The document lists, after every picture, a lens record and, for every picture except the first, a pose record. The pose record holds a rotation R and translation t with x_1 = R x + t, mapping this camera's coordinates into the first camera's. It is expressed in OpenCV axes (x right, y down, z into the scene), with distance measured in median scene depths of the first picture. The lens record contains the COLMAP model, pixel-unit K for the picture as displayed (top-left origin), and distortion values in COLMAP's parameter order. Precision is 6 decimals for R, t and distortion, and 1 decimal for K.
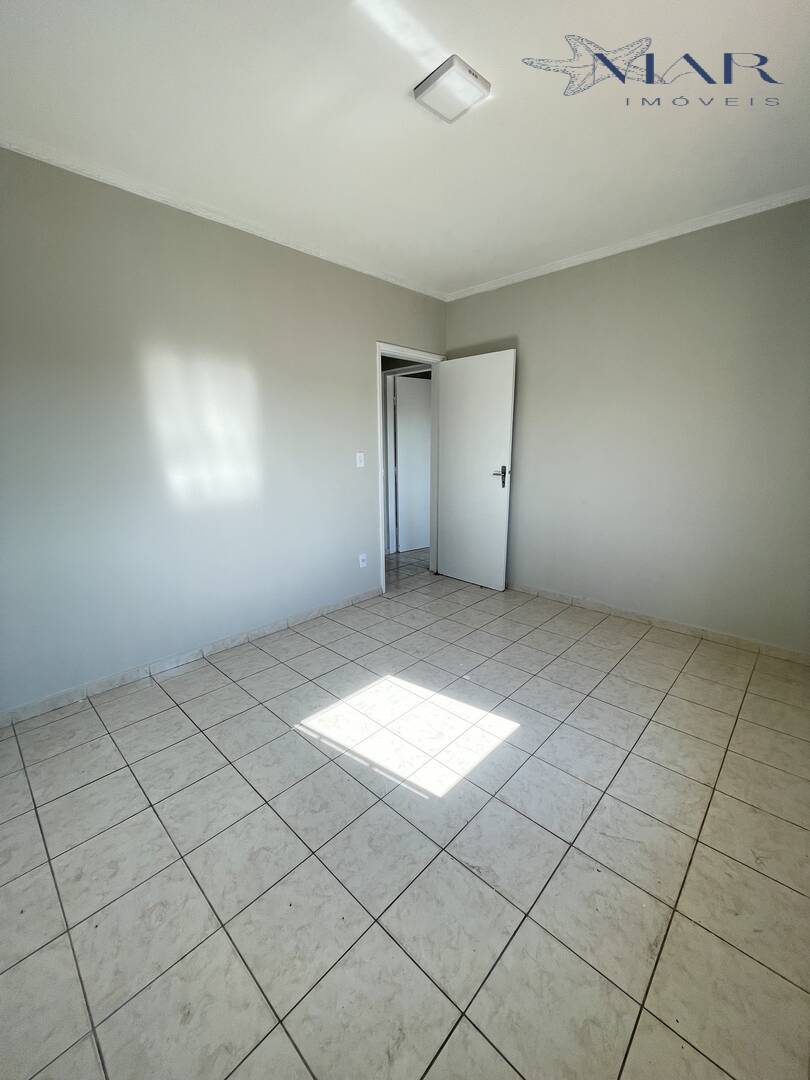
lens RADIAL K [[433.9, 0, 406.9], [0, 433.9, 536.4], [0, 0, 1]] dist [-0.002135, -0.000721]
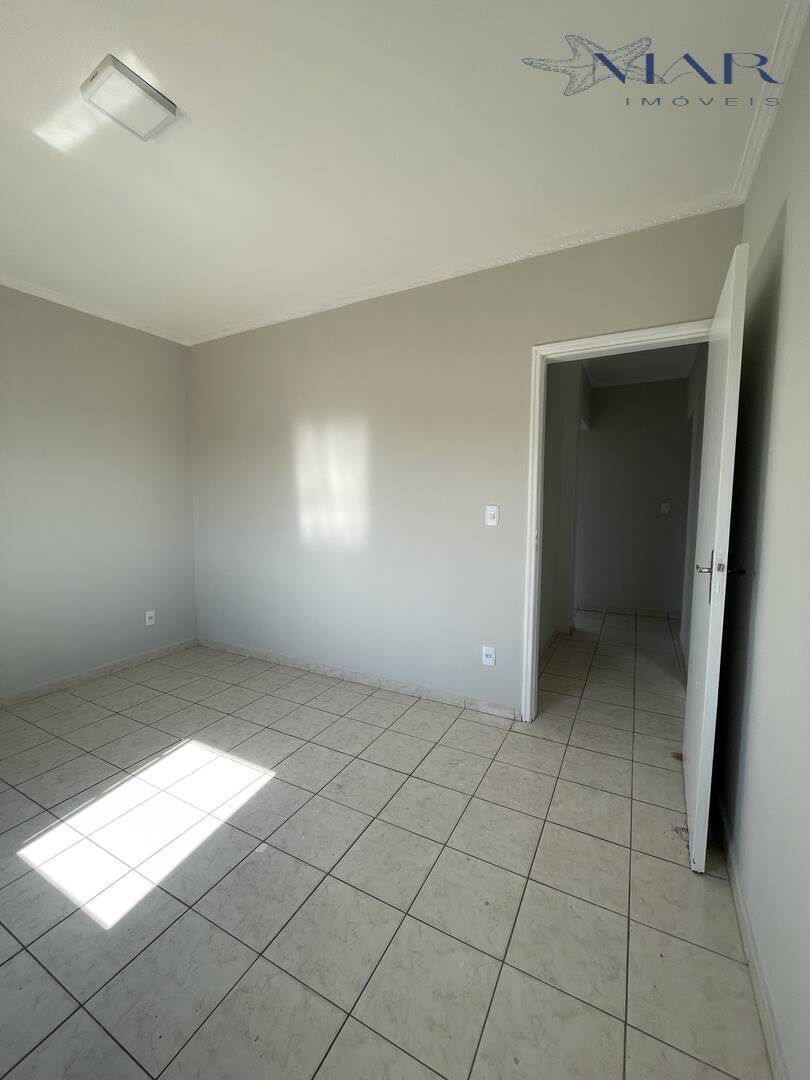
lens RADIAL K [[433.9, 0, 405.5], [0, 433.9, 537.6], [0, 0, 1]] dist [-0.002135, -0.000721]
pose [[0.271123, 0.092549, -0.958085, 0.740137], [-0.209648, 0.977148, 0.035063, -0.182926], [0.939436, 0.191355, 0.284330, 0.898410]]
